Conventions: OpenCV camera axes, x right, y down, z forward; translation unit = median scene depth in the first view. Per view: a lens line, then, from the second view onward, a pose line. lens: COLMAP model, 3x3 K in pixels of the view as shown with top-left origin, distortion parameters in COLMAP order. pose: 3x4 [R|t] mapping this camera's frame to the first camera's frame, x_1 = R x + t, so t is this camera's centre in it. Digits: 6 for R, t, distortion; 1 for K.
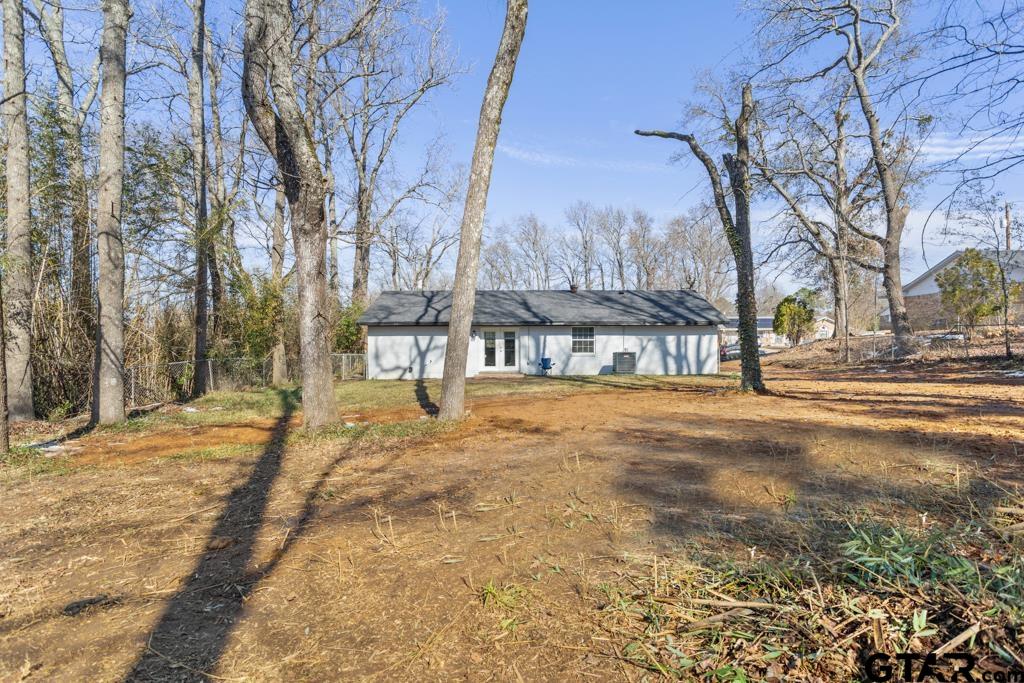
lens RADIAL K [[493.0, 0, 511.9], [0, 493.0, 342.1], [0, 0, 1]] dist [-0.001886, -0.000228]
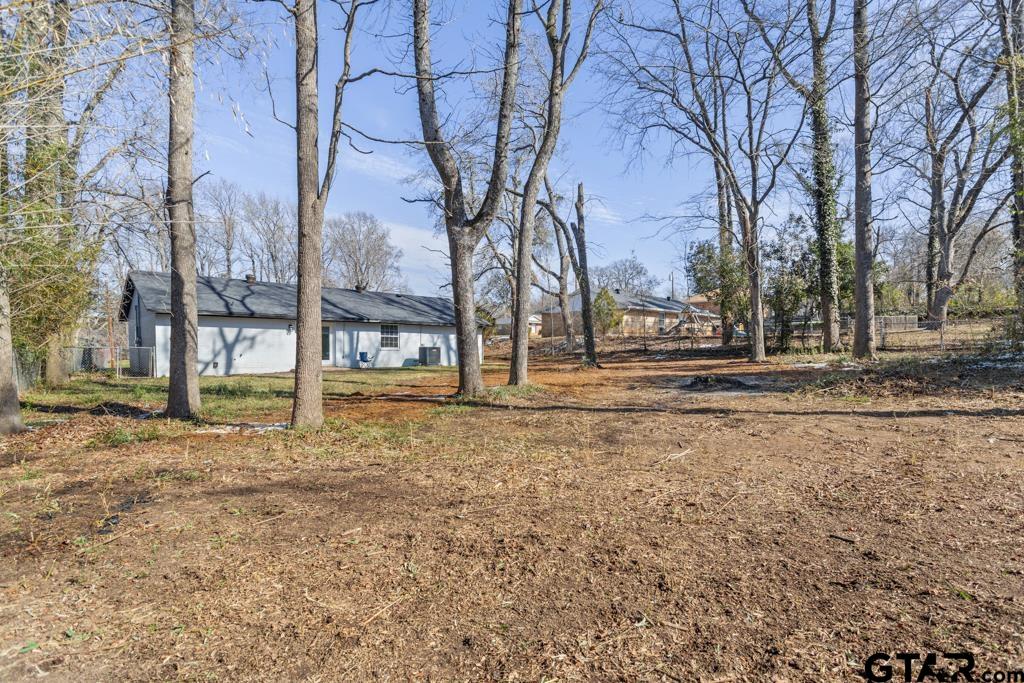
lens RADIAL K [[493.0, 0, 512.7], [0, 493.0, 343.4], [0, 0, 1]] dist [-0.001886, -0.000228]
pose [[0.734519, 0.015548, 0.678410, -0.419503], [-0.016820, 0.999847, -0.004703, 0.013223], [-0.678379, -0.007956, 0.734669, -0.030711]]
